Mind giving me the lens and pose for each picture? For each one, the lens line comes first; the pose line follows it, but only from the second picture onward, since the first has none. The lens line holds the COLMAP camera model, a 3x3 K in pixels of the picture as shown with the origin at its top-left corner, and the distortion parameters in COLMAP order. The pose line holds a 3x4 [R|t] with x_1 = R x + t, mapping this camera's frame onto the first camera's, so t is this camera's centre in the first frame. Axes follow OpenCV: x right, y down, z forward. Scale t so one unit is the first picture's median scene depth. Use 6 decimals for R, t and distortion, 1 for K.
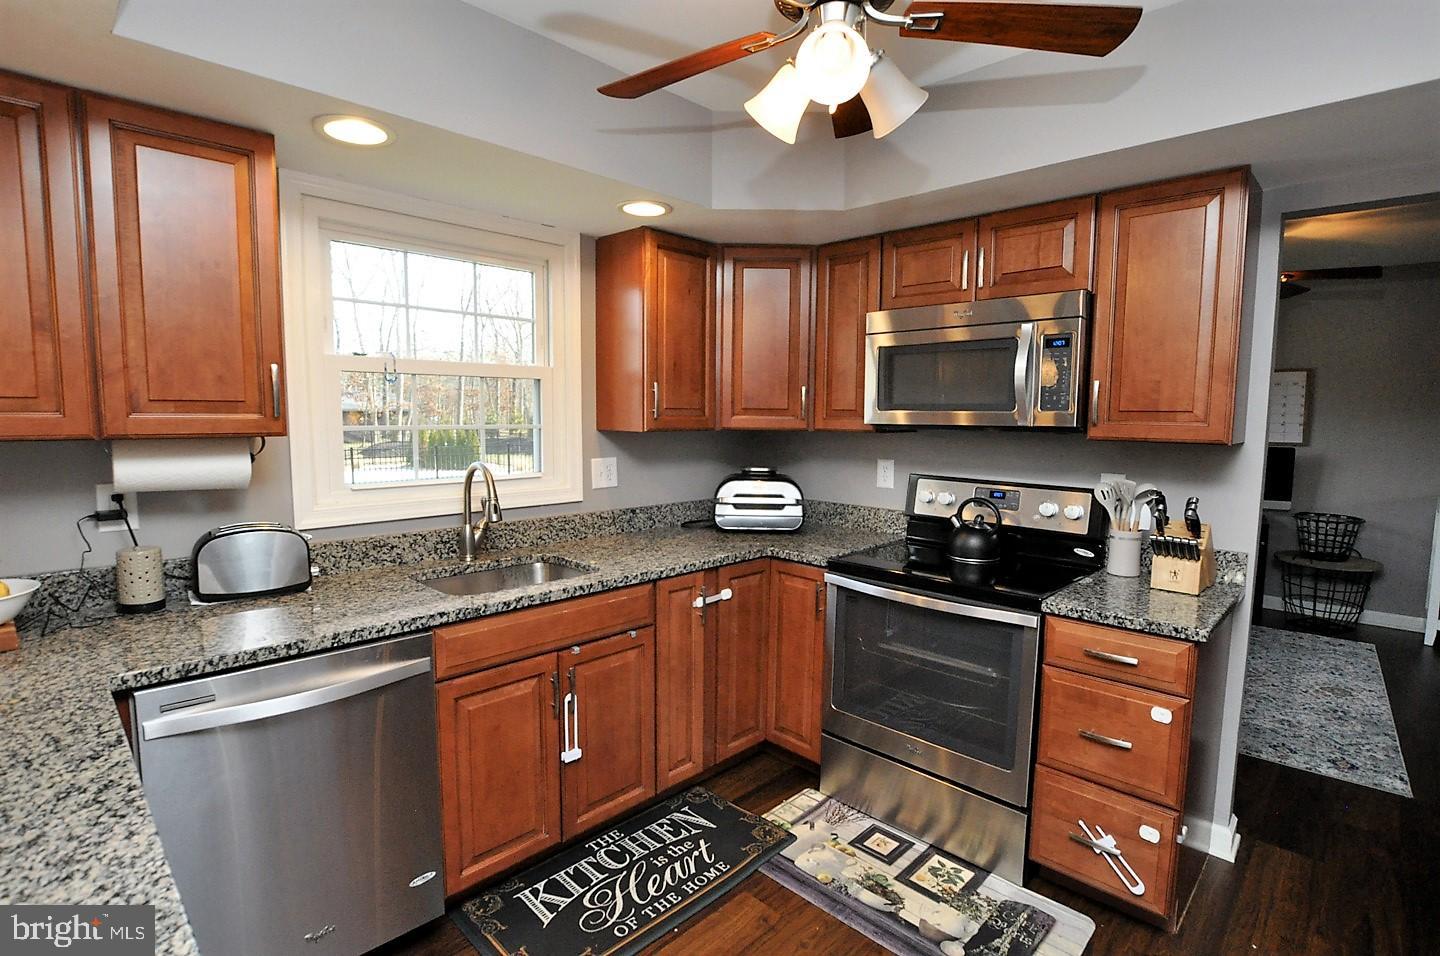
lens RADIAL K [[709.6, 0, 717.9], [0, 709.6, 477.6], [0, 0, 1]] dist [-0.004655, -0.000004]
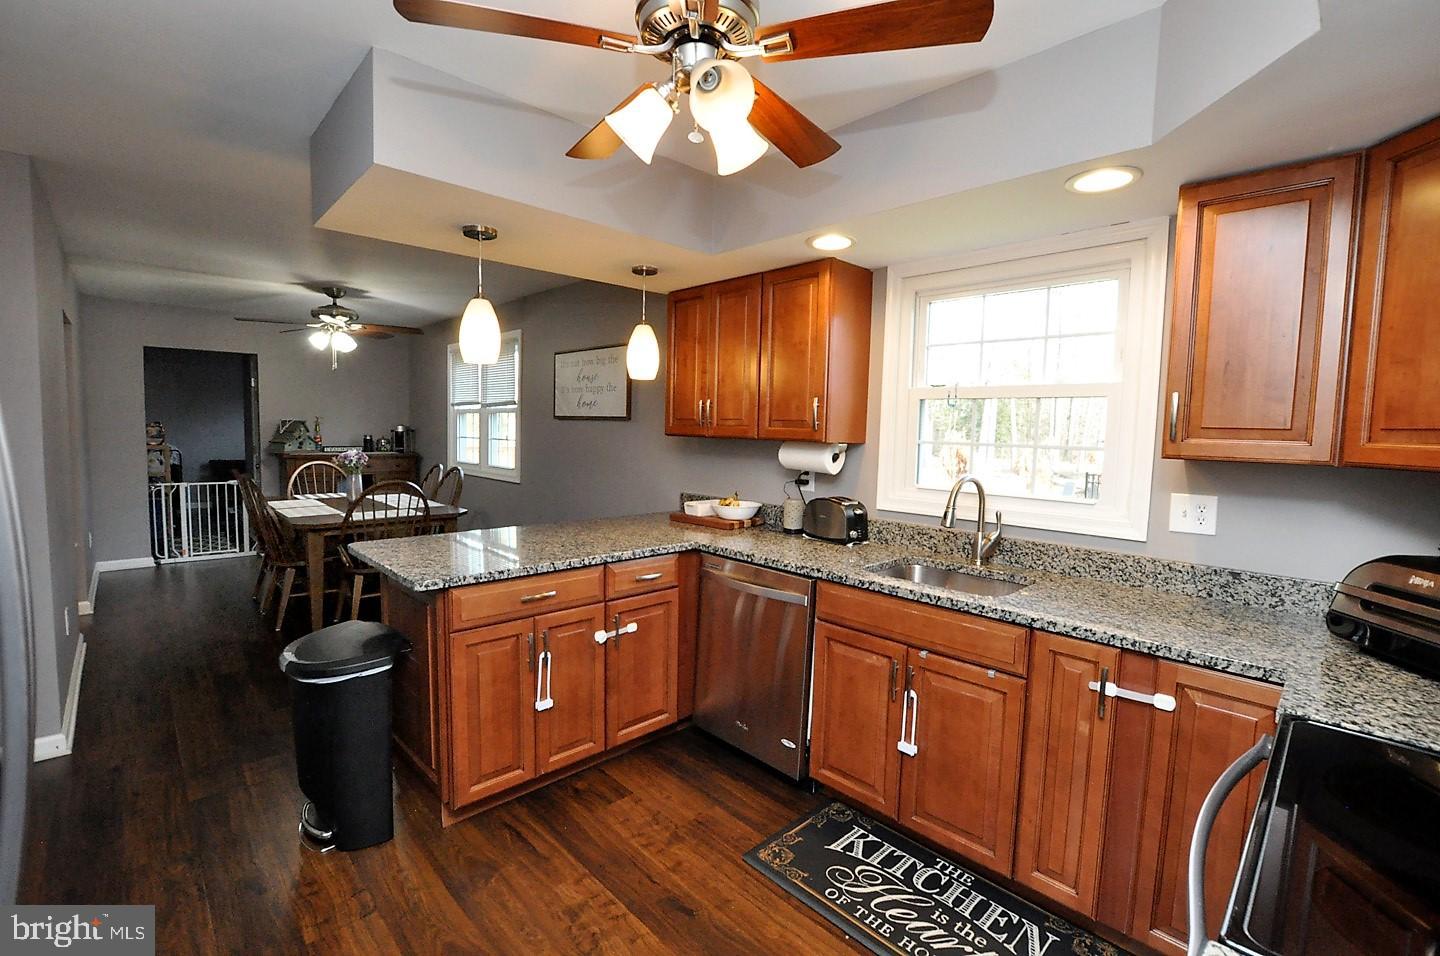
lens RADIAL K [[627.5, 0, 717.9], [0, 627.5, 478.1], [0, 0, 1]] dist [0.003238, 0.000305]
pose [[-0.012734, 0.072831, -0.997263, 0.686706], [-0.116986, 0.990386, 0.073823, -0.045908], [0.993052, 0.117606, -0.004091, 0.648238]]
